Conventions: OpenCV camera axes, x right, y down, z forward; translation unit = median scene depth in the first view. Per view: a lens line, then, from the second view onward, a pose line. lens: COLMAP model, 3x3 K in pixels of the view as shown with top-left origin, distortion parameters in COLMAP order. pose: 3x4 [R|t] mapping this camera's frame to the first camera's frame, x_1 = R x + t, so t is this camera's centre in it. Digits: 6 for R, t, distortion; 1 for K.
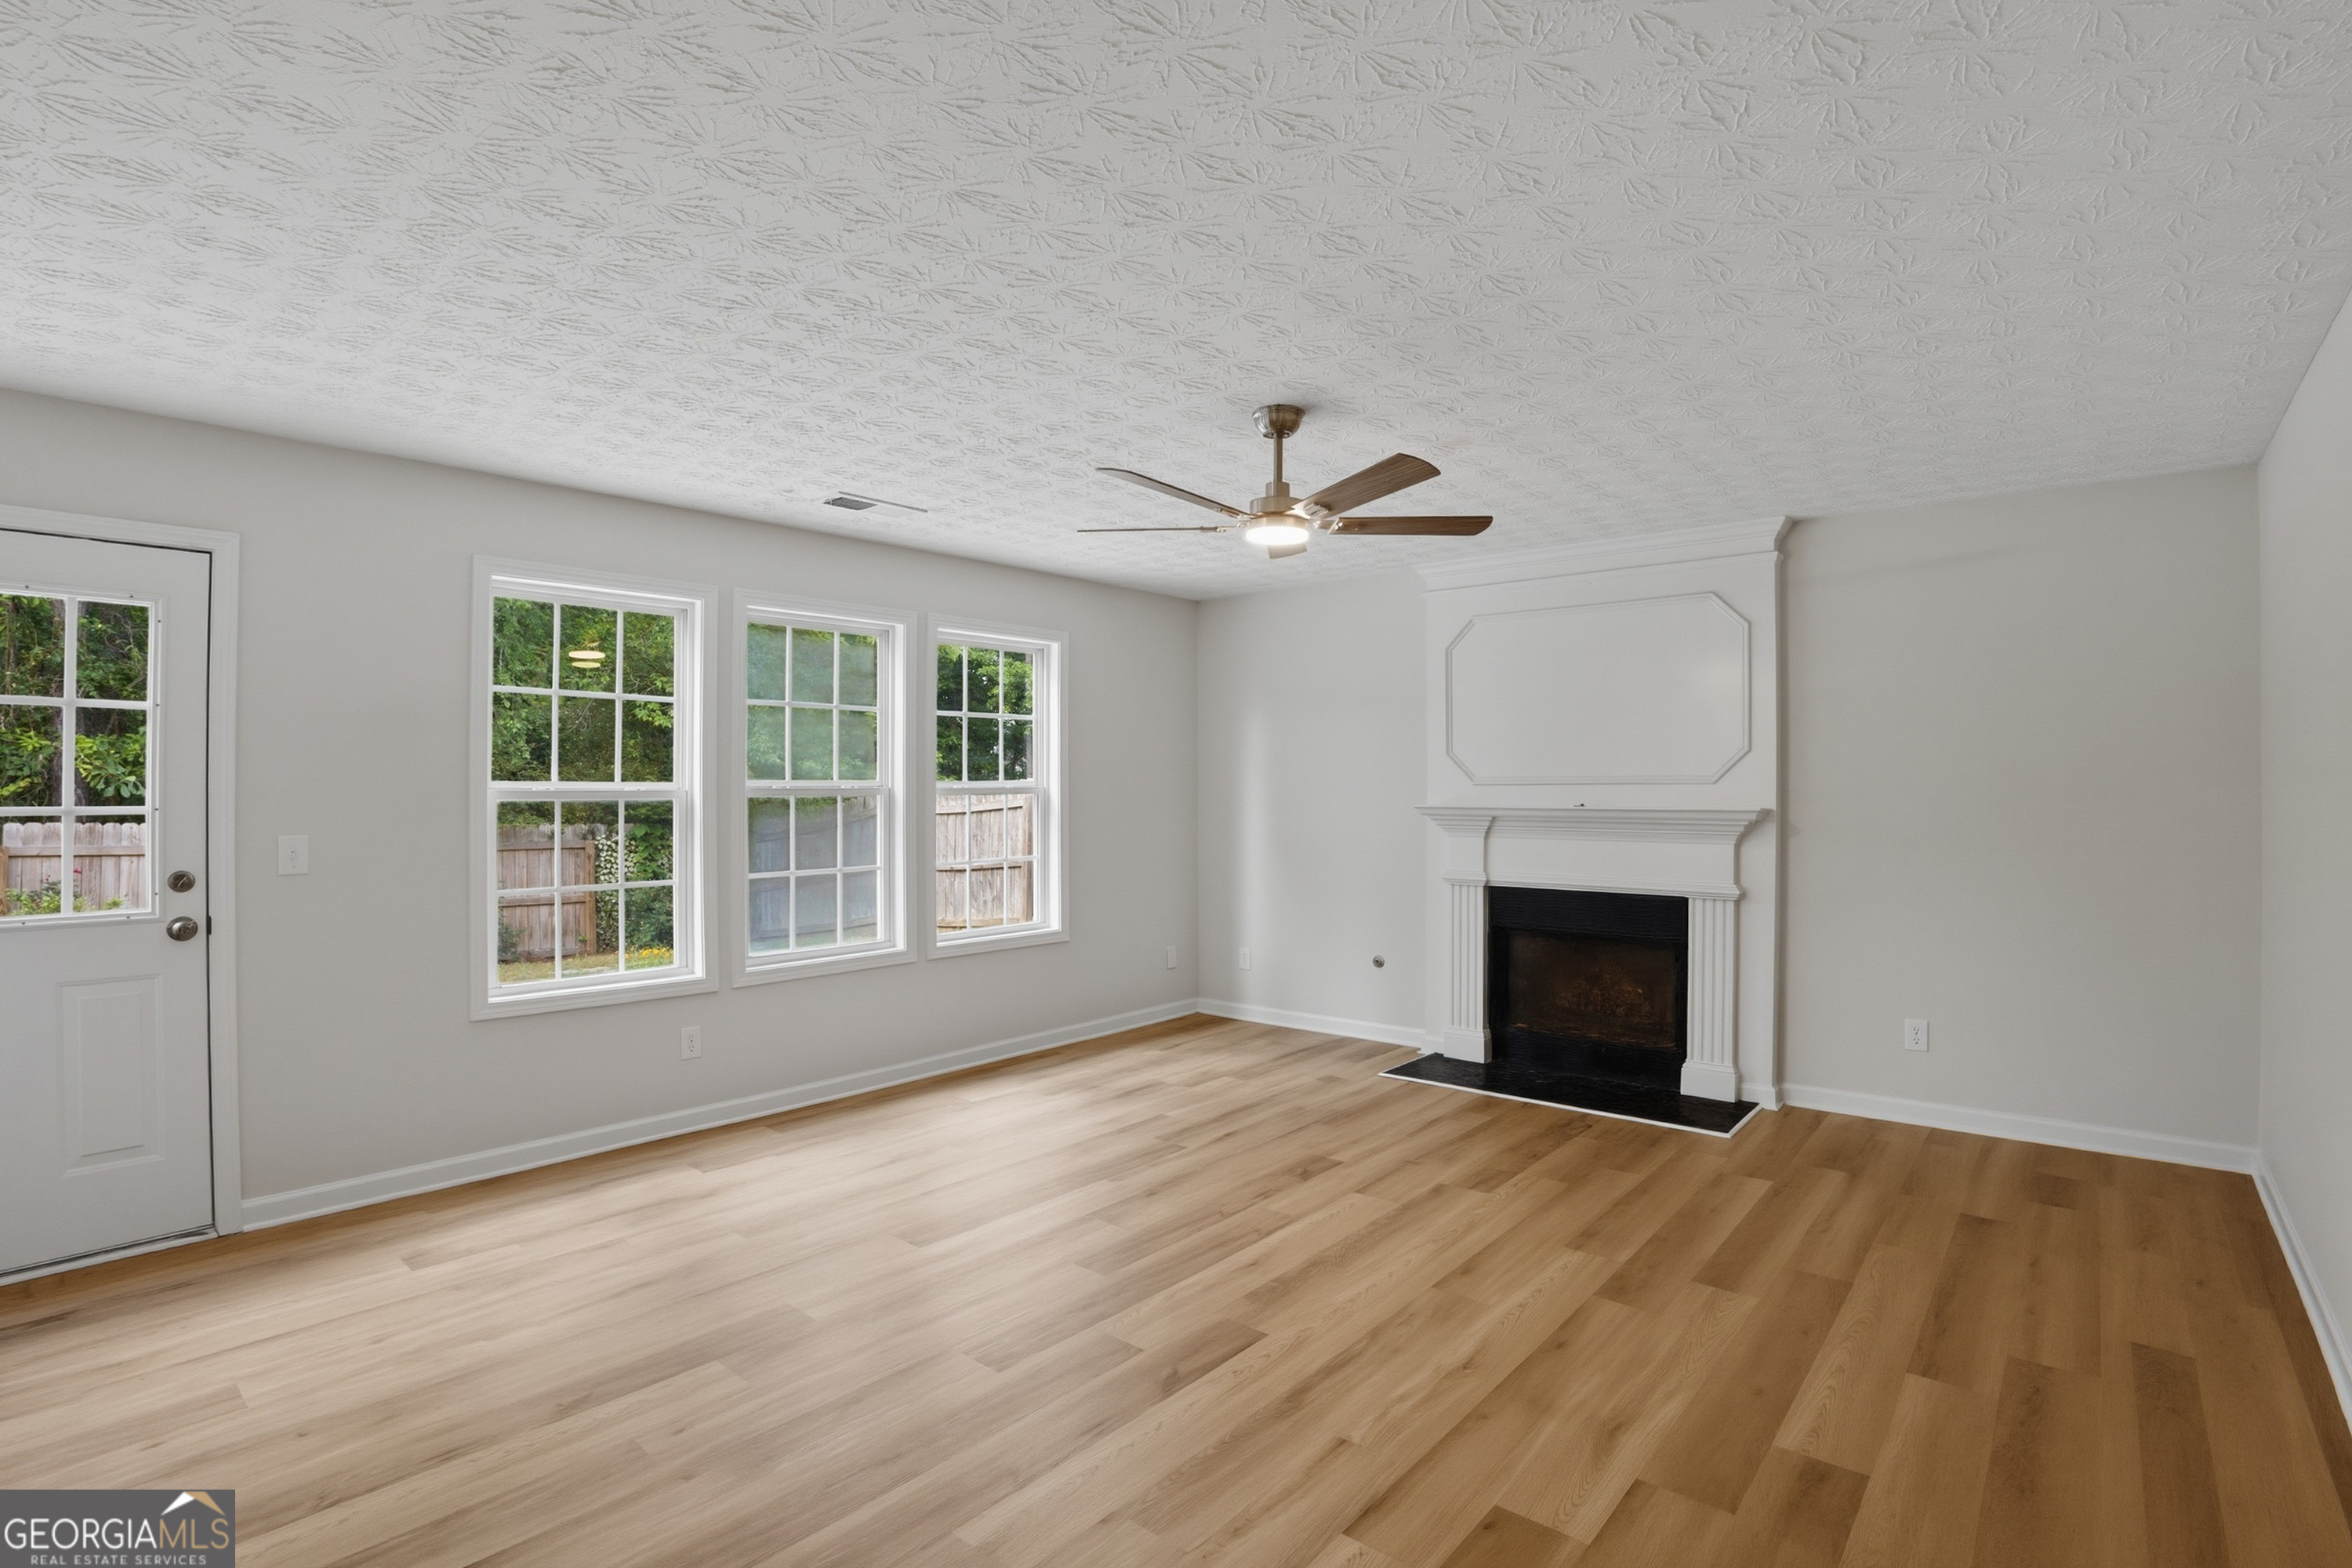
lens RADIAL K [[1133.1, 0, 1182.9], [0, 1133.1, 777.0], [0, 0, 1]] dist [-0.051731, 0.006734]
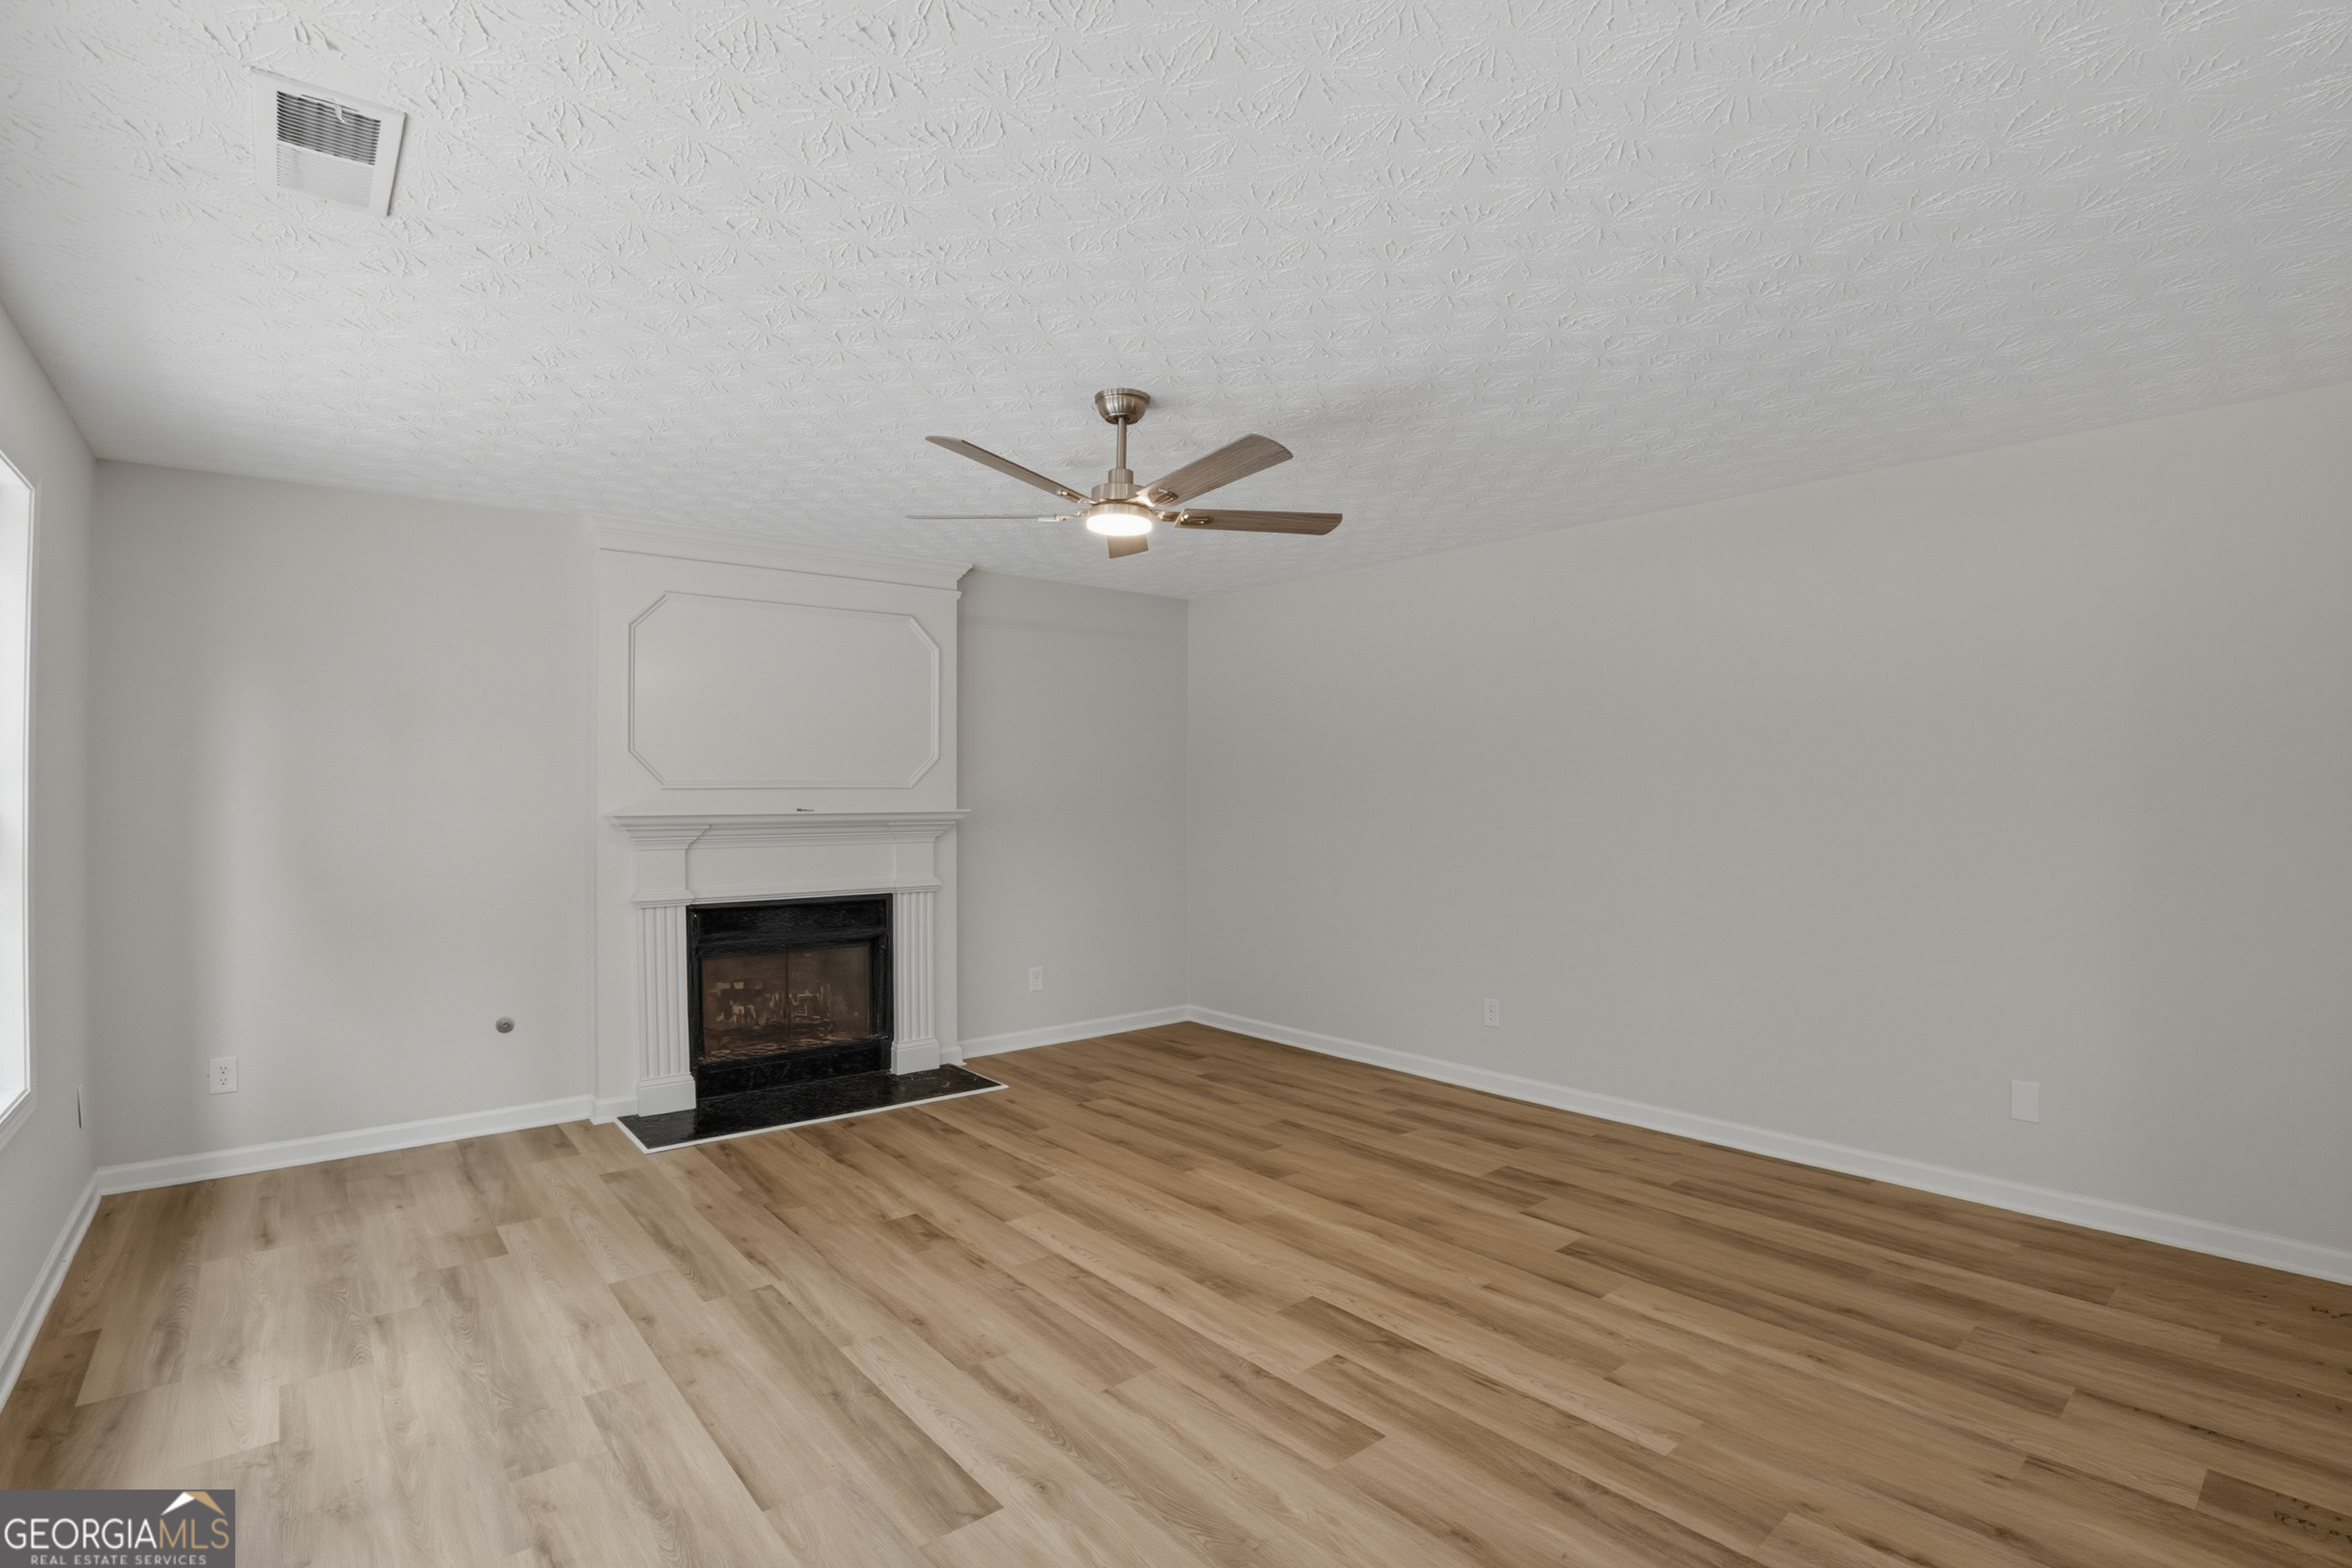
lens RADIAL K [[1133.1, 0, 1172.2], [0, 1133.1, 776.0], [0, 0, 1]] dist [-0.051731, 0.006734]
pose [[0.194647, 0.013947, 0.980774, -0.670263], [0.002920, 0.999886, -0.014798, 0.014580], [-0.980869, 0.005744, 0.194584, 0.620705]]
